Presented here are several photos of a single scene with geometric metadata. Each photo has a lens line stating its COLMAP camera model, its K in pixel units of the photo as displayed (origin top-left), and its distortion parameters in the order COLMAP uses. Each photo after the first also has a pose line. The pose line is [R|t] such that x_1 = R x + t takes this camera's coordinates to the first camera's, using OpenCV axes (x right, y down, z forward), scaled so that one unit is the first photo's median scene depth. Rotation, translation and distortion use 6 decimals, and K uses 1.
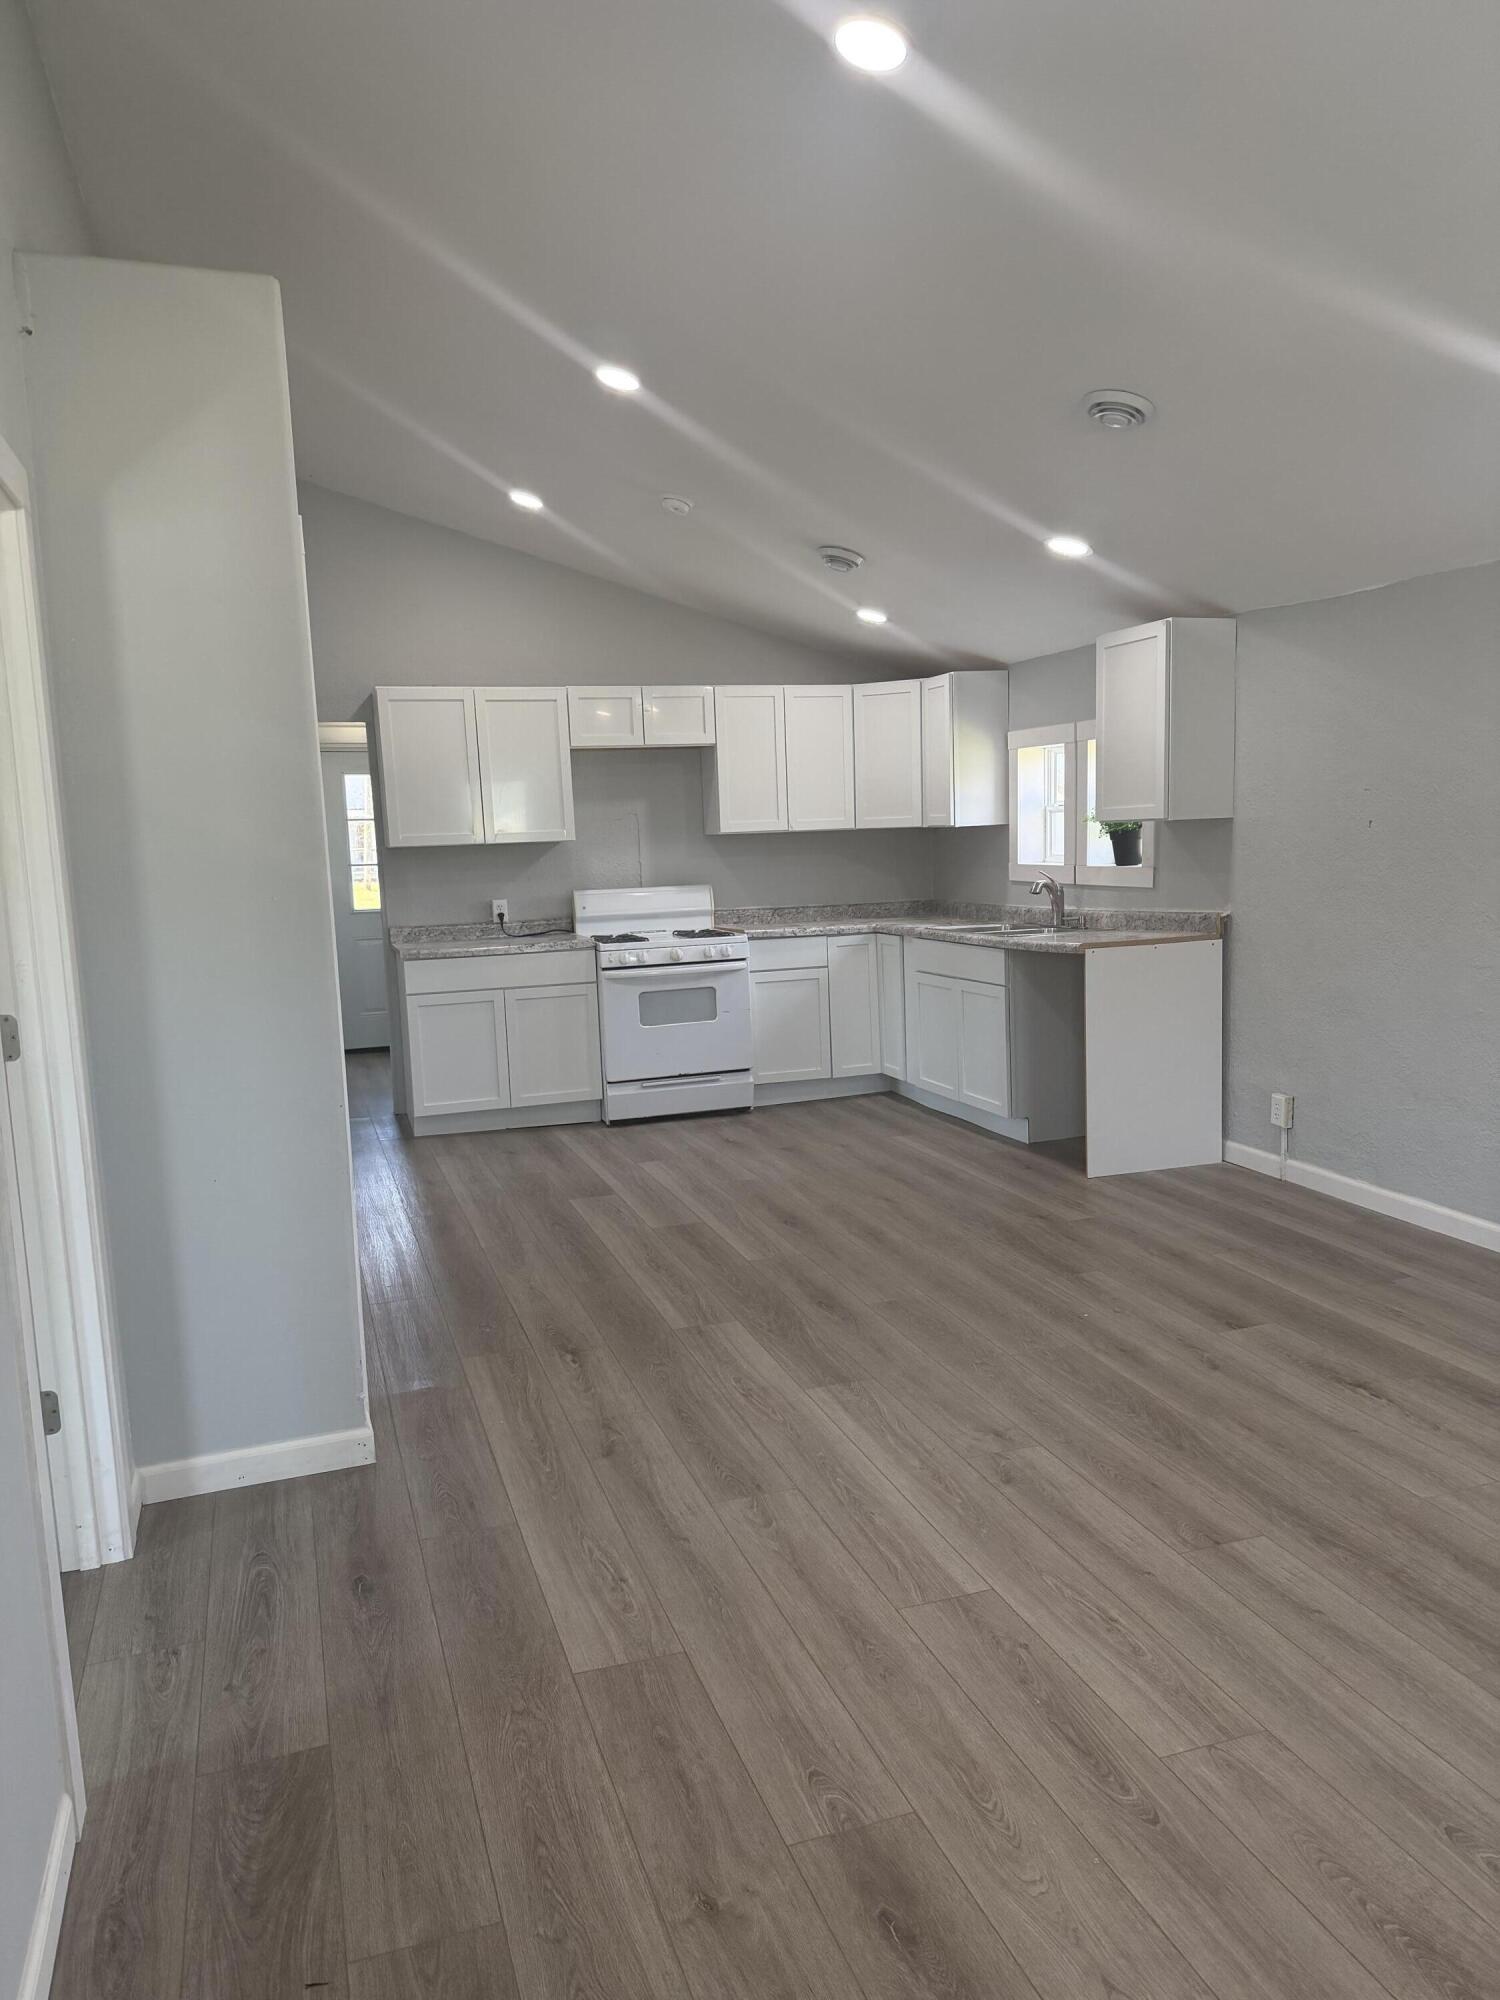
lens RADIAL K [[1410.2, 0, 753.7], [0, 1410.2, 1009.5], [0, 0, 1]] dist [0.061868, -0.127380]
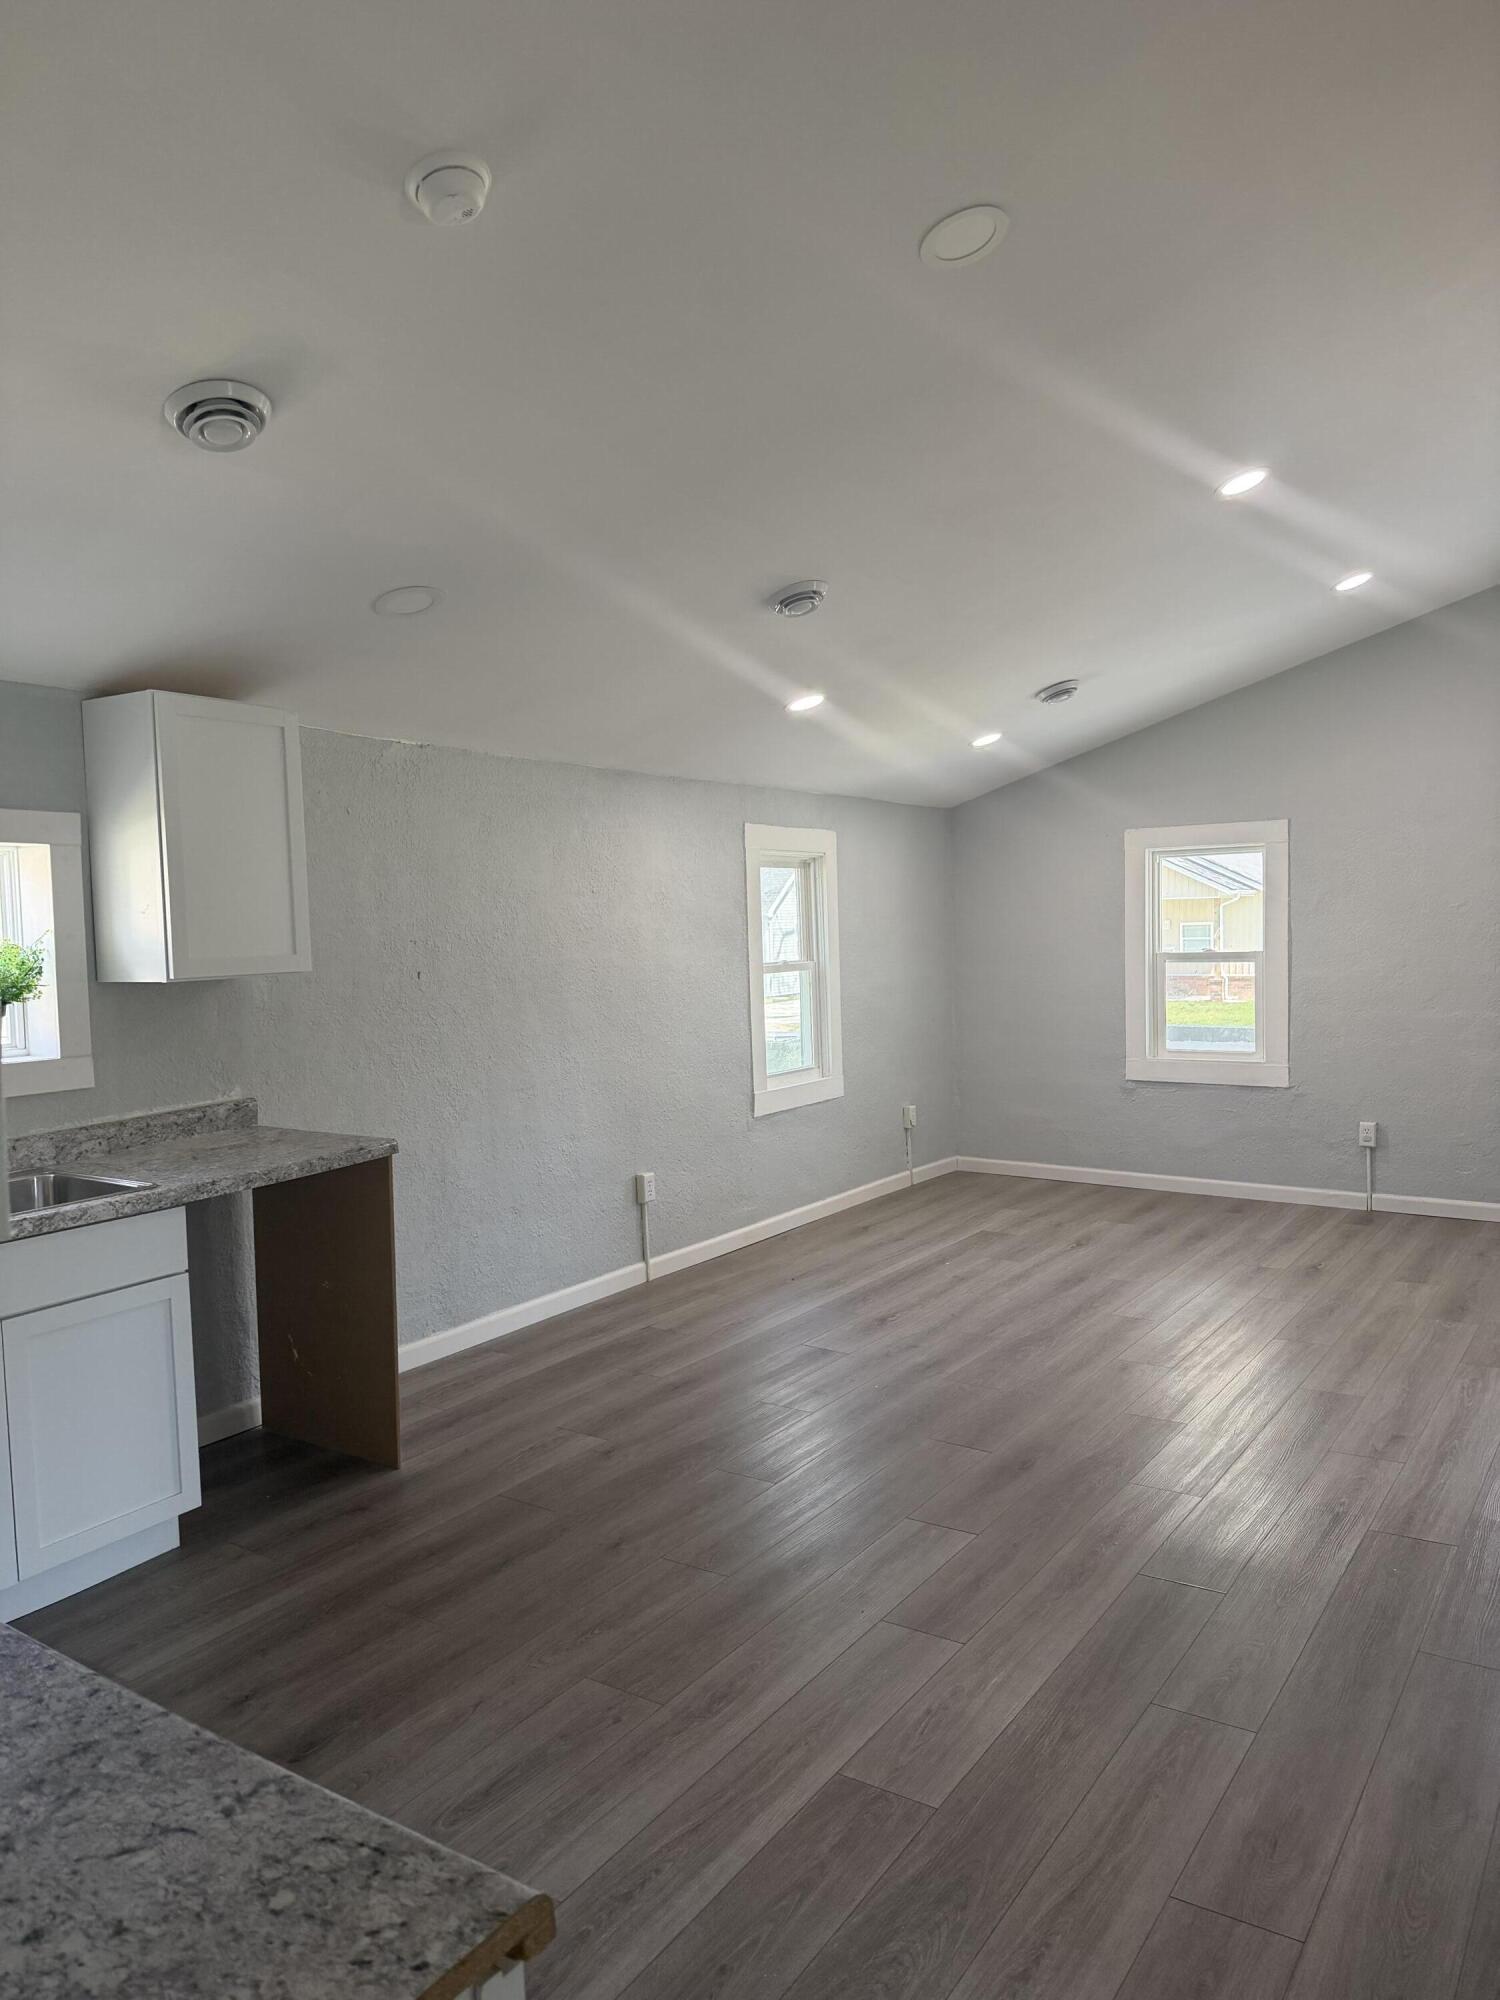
lens RADIAL K [[1410.2, 0, 753.7], [0, 1410.2, 1009.5], [0, 0, 1]] dist [0.061868, -0.127380]
pose [[-0.606106, -0.005148, 0.795367, -0.492192], [0.147818, 0.981829, 0.119000, -0.186001], [-0.781527, 0.189696, -0.594332, 1.395082]]
